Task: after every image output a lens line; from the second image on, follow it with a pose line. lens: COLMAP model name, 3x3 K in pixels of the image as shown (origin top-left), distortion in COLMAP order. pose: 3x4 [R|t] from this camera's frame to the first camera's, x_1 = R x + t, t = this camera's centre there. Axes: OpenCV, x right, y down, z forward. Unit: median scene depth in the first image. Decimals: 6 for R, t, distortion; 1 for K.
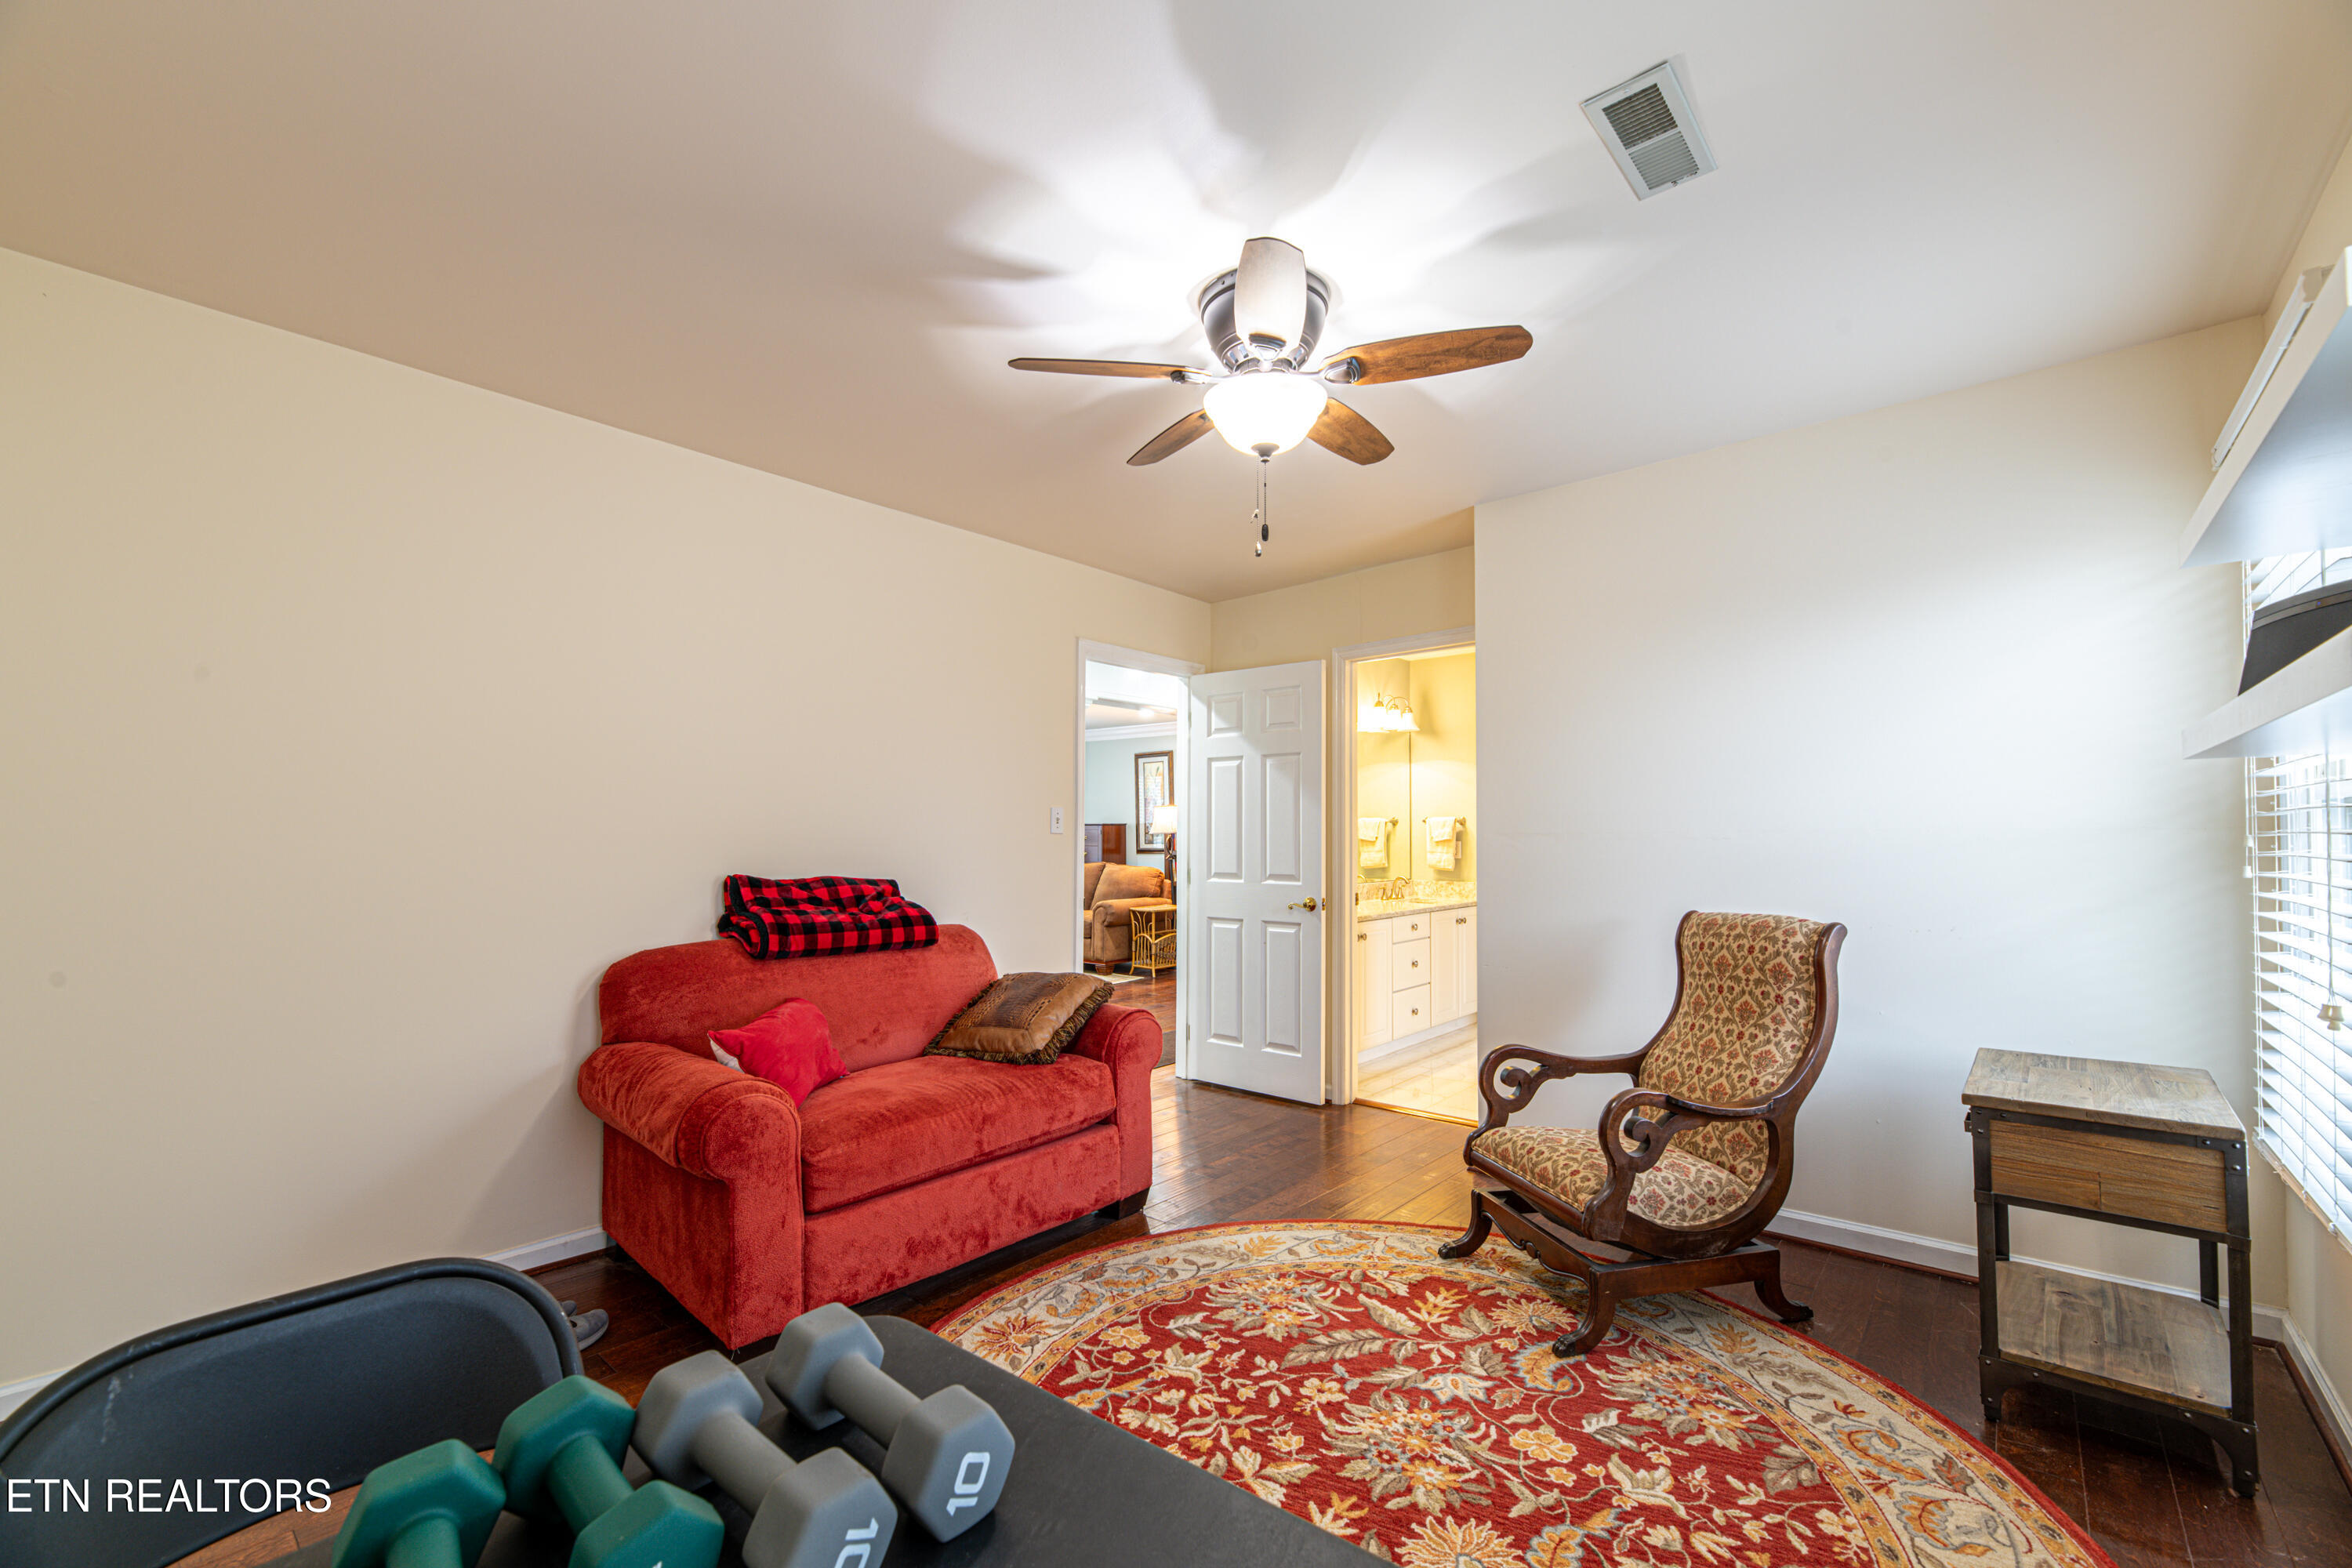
lens RADIAL K [[977.7, 0, 1170.3], [0, 977.7, 795.3], [0, 0, 1]] dist [-0.004331, -0.000626]
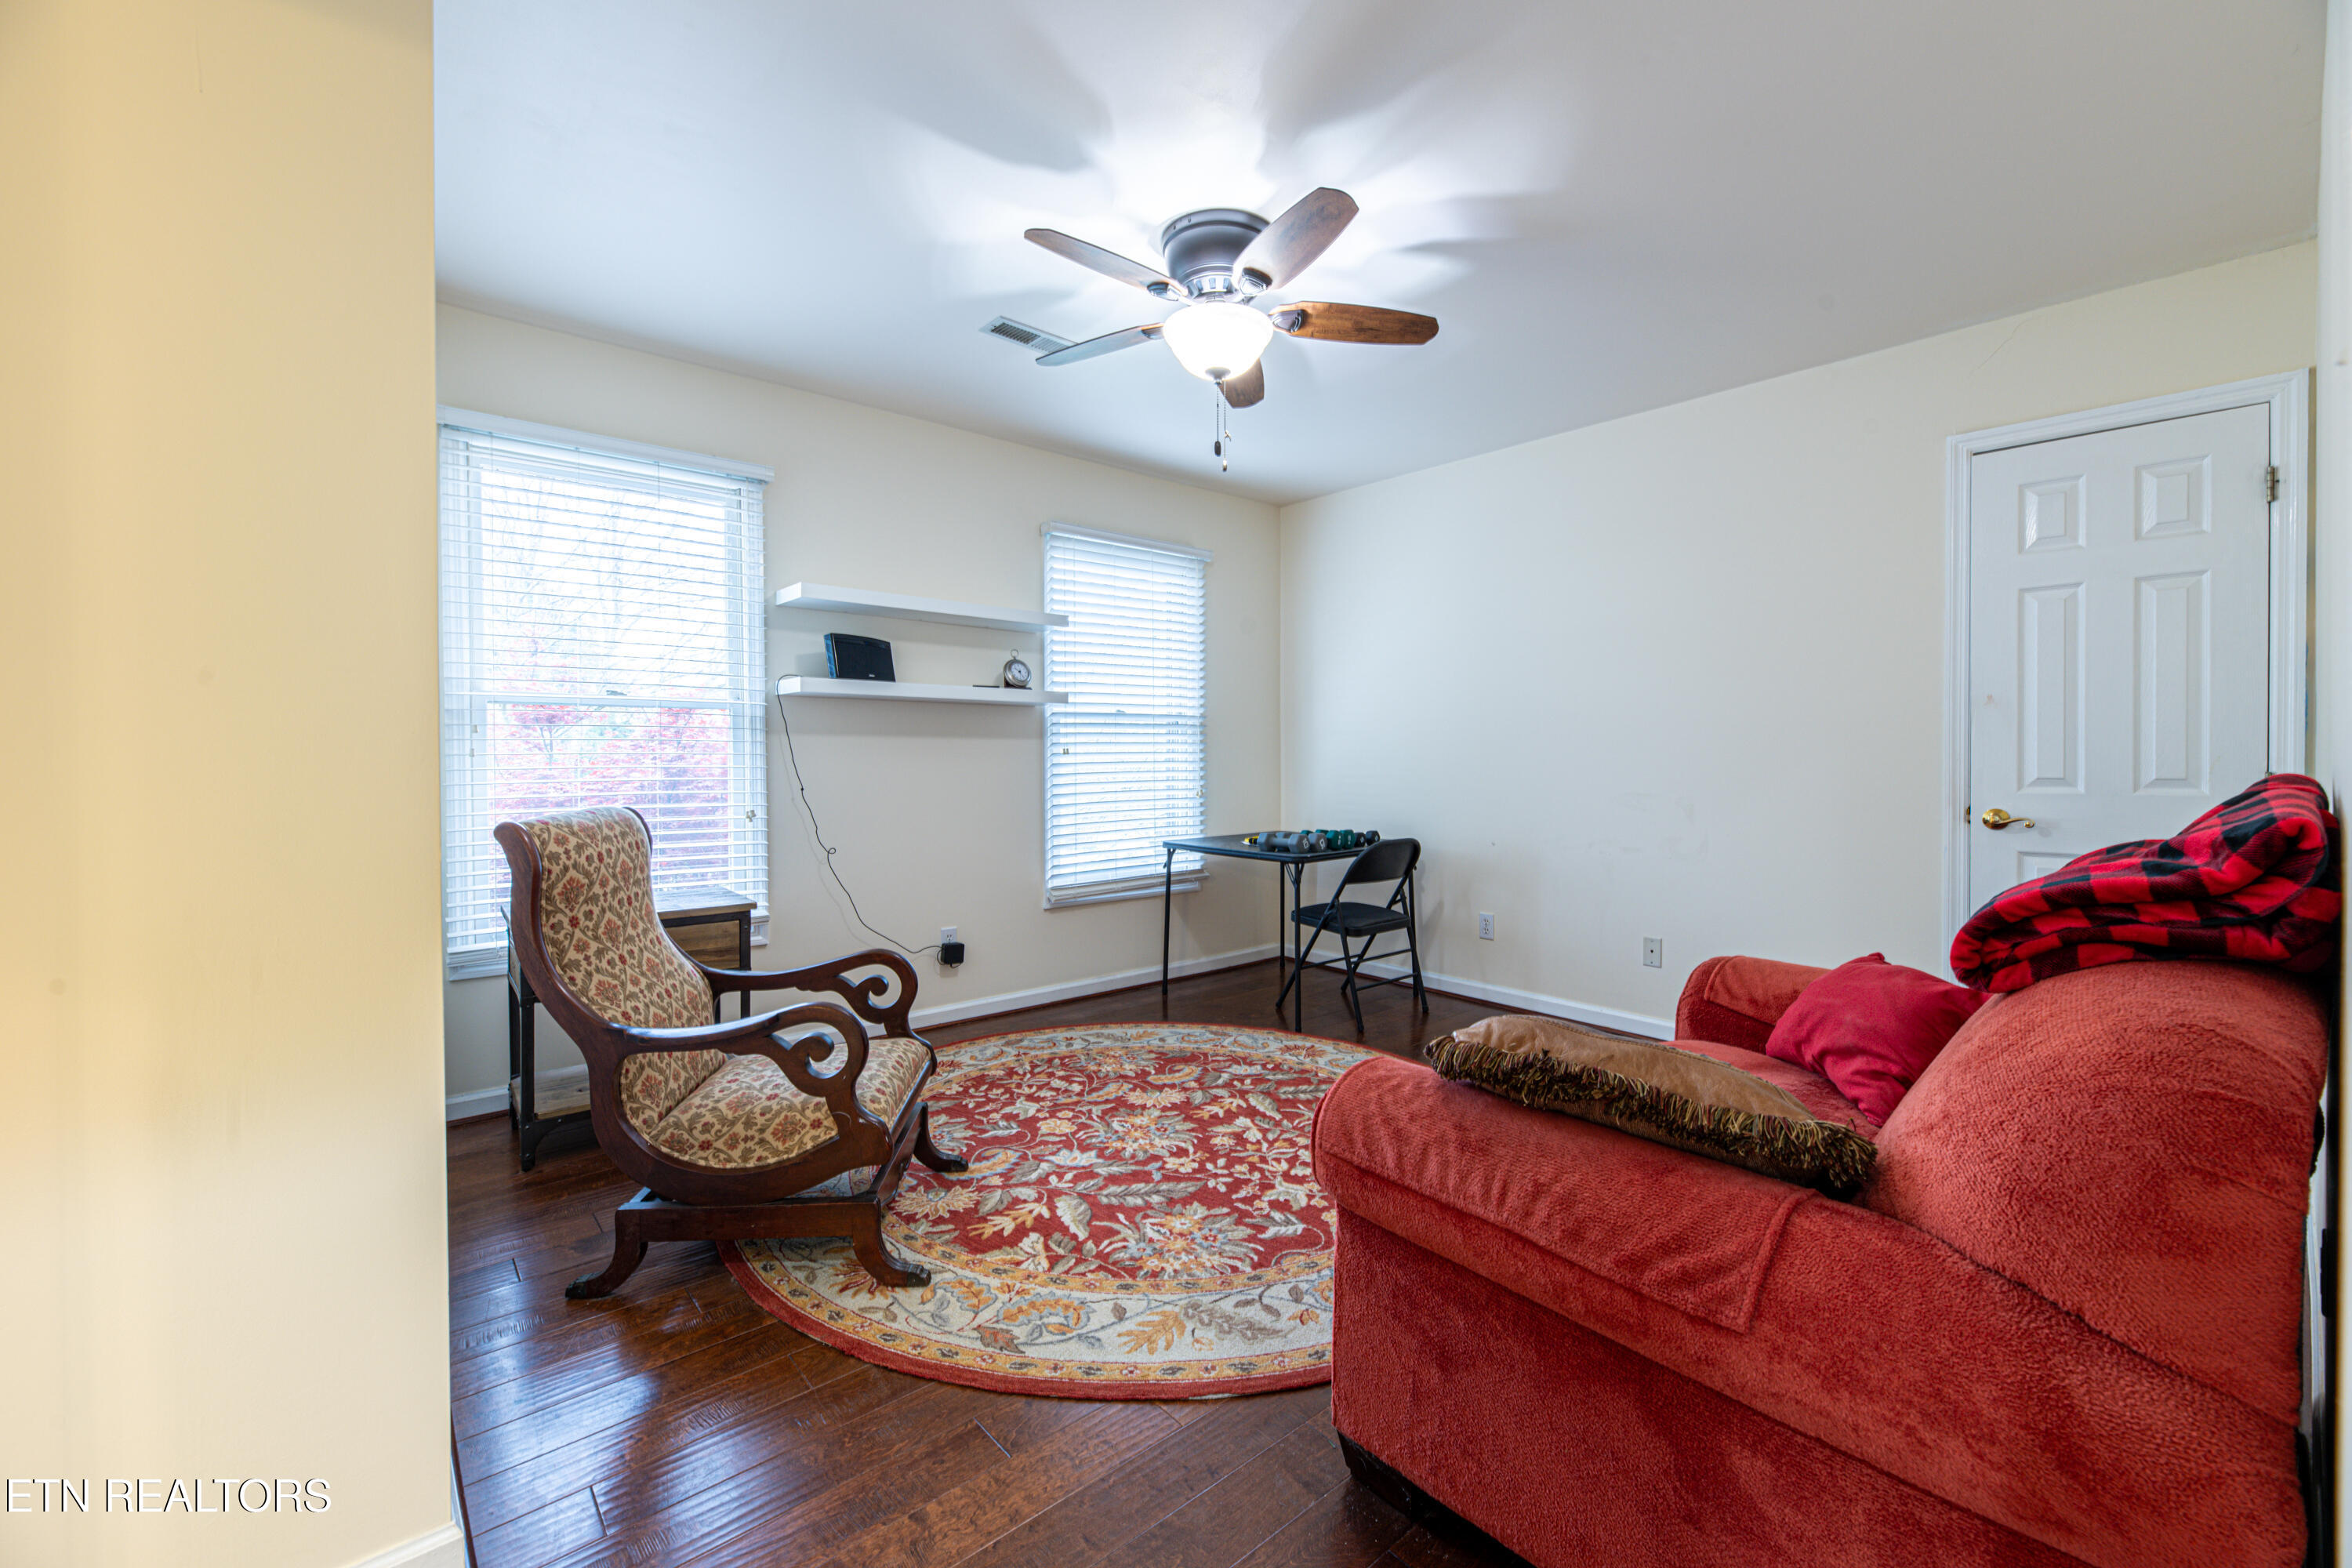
lens RADIAL K [[977.7, 0, 1172.5], [0, 977.7, 777.6], [0, 0, 1]] dist [-0.004331, -0.000626]
pose [[-0.989550, 0.000514, 0.144186, -0.014337], [-0.002810, 0.999735, -0.022848, 0.133229], [-0.144160, -0.023014, -0.989287, 2.119138]]
